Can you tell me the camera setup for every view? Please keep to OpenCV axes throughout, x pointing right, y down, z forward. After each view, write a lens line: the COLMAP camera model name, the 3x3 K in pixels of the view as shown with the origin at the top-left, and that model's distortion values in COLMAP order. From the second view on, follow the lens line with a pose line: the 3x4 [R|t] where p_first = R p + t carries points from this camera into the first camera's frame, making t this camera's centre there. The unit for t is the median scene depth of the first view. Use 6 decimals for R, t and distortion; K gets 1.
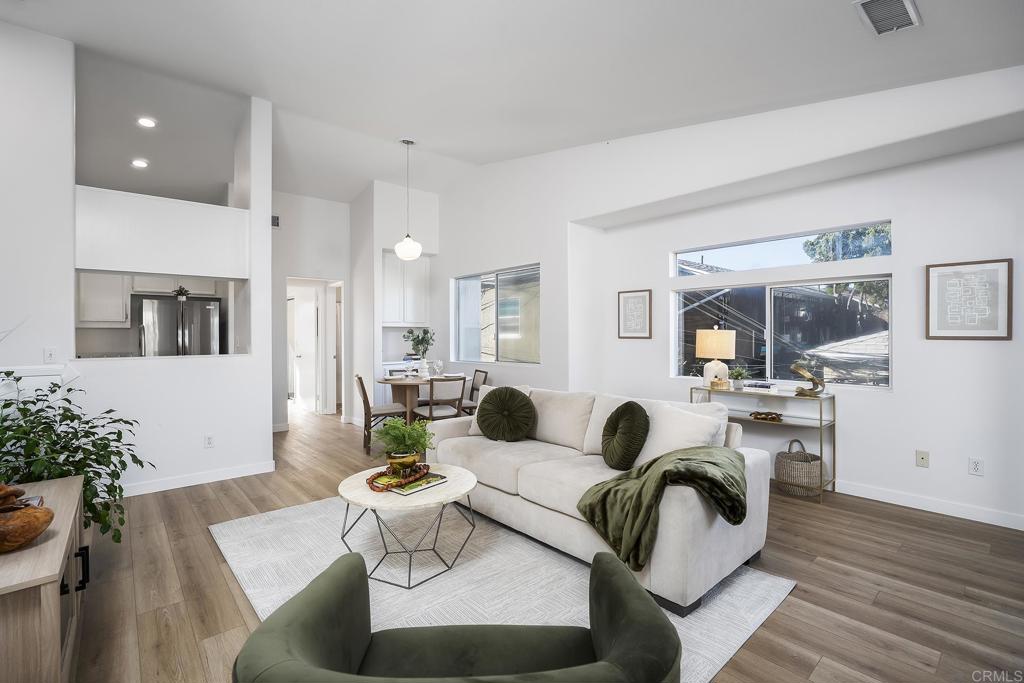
lens RADIAL K [[466.5, 0, 512.0], [0, 466.5, 341.5], [0, 0, 1]] dist [-0.019265, 0.000301]
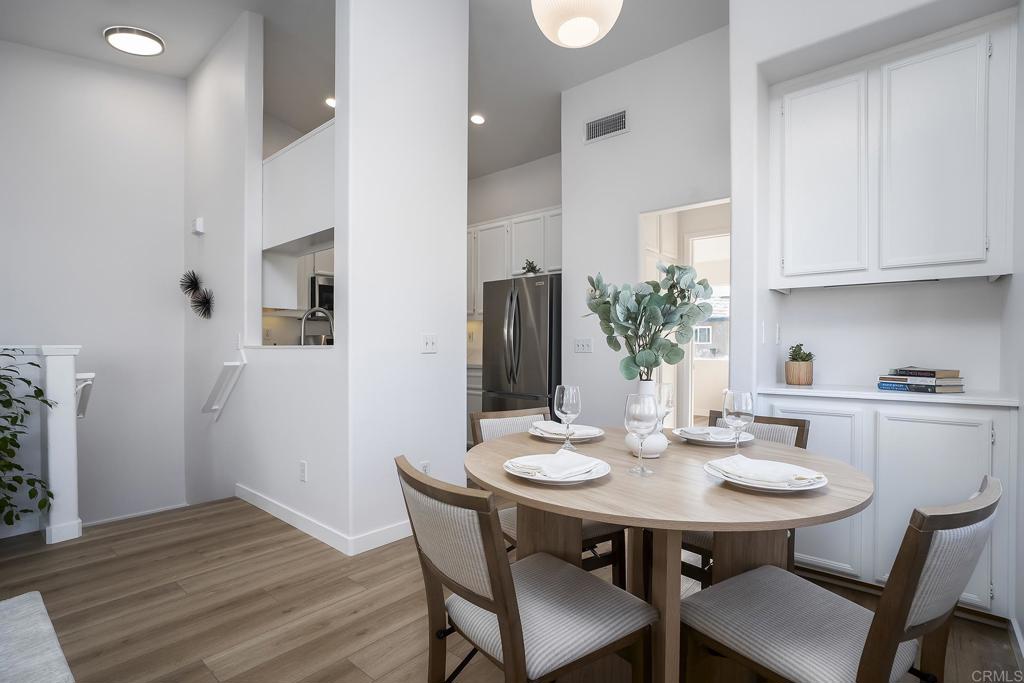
lens RADIAL K [[496.1, 0, 512.0], [0, 496.1, 341.5], [0, 0, 1]] dist [-0.000429, 0.000040]
pose [[0.116929, 0.001461, -0.993139, 0.139600], [-0.019388, 0.999812, -0.000812, 0.022699], [0.992951, 0.019350, 0.116935, 1.507870]]
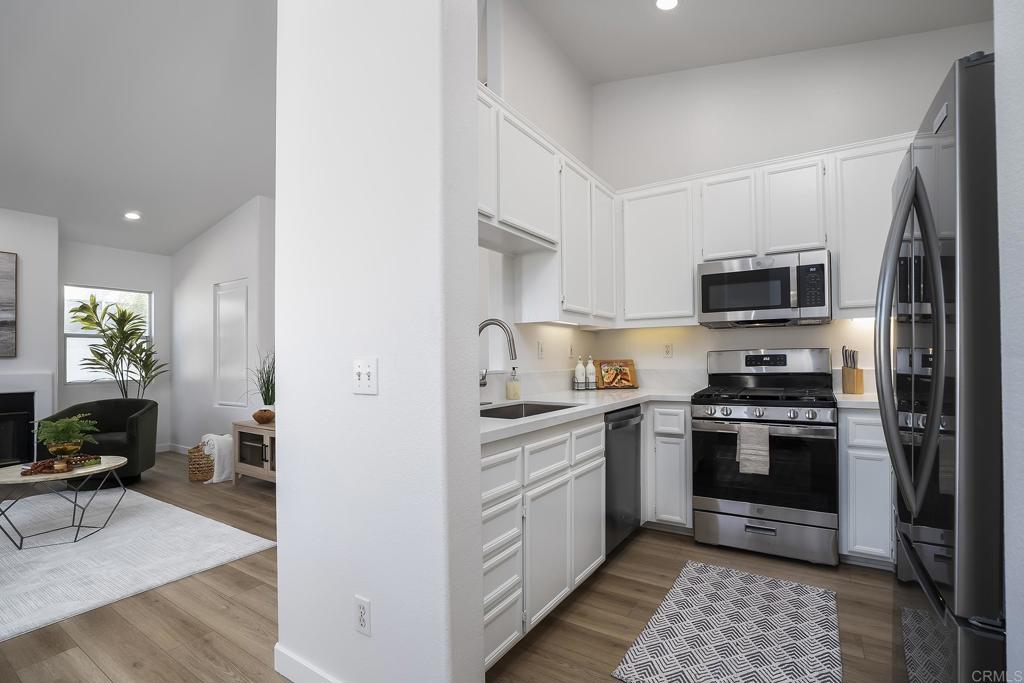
lens RADIAL K [[467.2, 0, 488.9], [0, 467.2, 357.0], [0, 0, 1]] dist [0.000332, 0.000273]
pose [[-0.970424, 0.009258, -0.241230, -0.808733], [0.007850, 0.999946, 0.006796, 0.007630], [0.241280, 0.004701, -0.970444, 1.943569]]
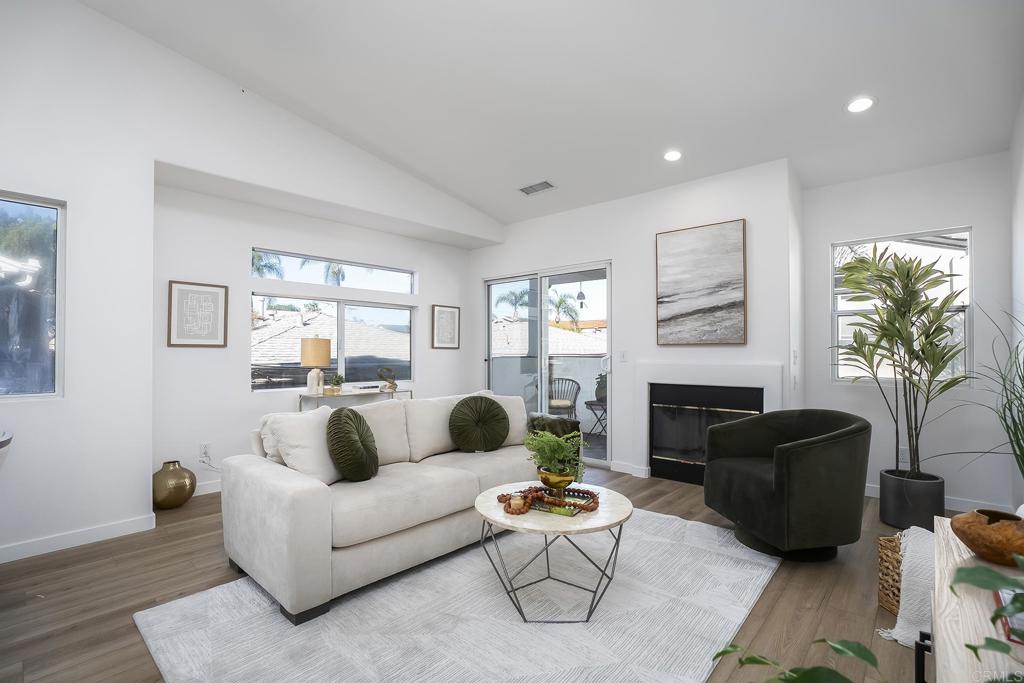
lens RADIAL K [[475.8, 0, 516.9], [0, 475.8, 345.4], [0, 0, 1]] dist [-0.017485, 0.000141]
pose [[-0.132231, 0.018828, 0.991040, -0.858389], [0.018012, 0.999700, -0.016590, 0.019268], [-0.991055, 0.015657, -0.132531, 0.923295]]
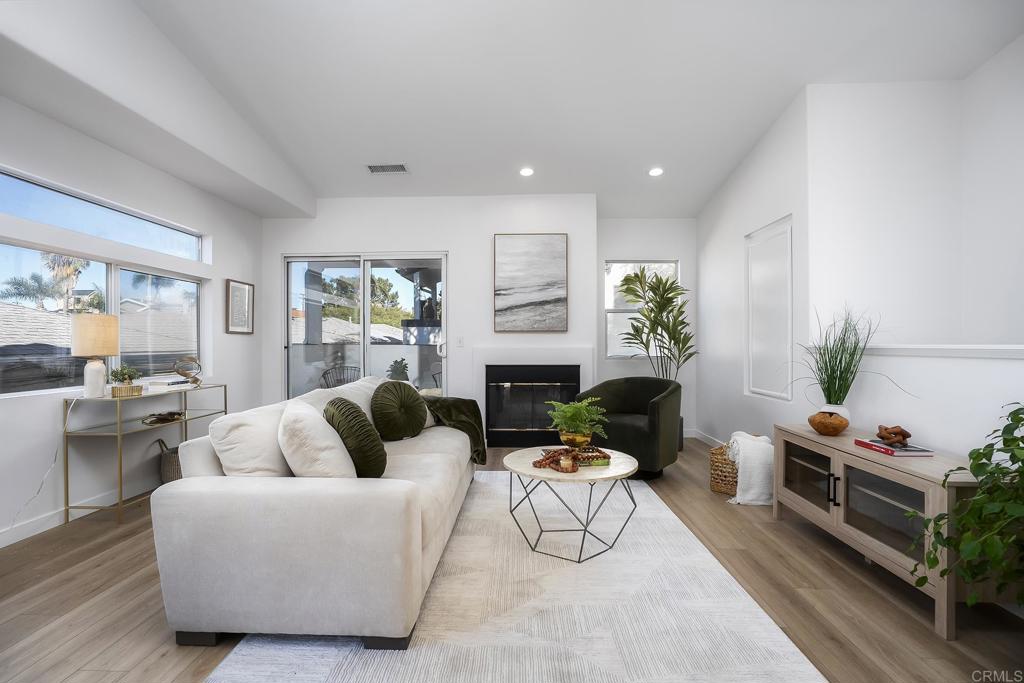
lens RADIAL K [[466.5, 0, 512.0], [0, 466.5, 341.5], [0, 0, 1]] dist [-0.019265, 0.000301]
pose [[-0.734139, 0.007826, 0.678954, -0.642756], [0.017293, 0.999825, 0.007174, 0.025711], [-0.678779, 0.017008, -0.734146, 1.431949]]
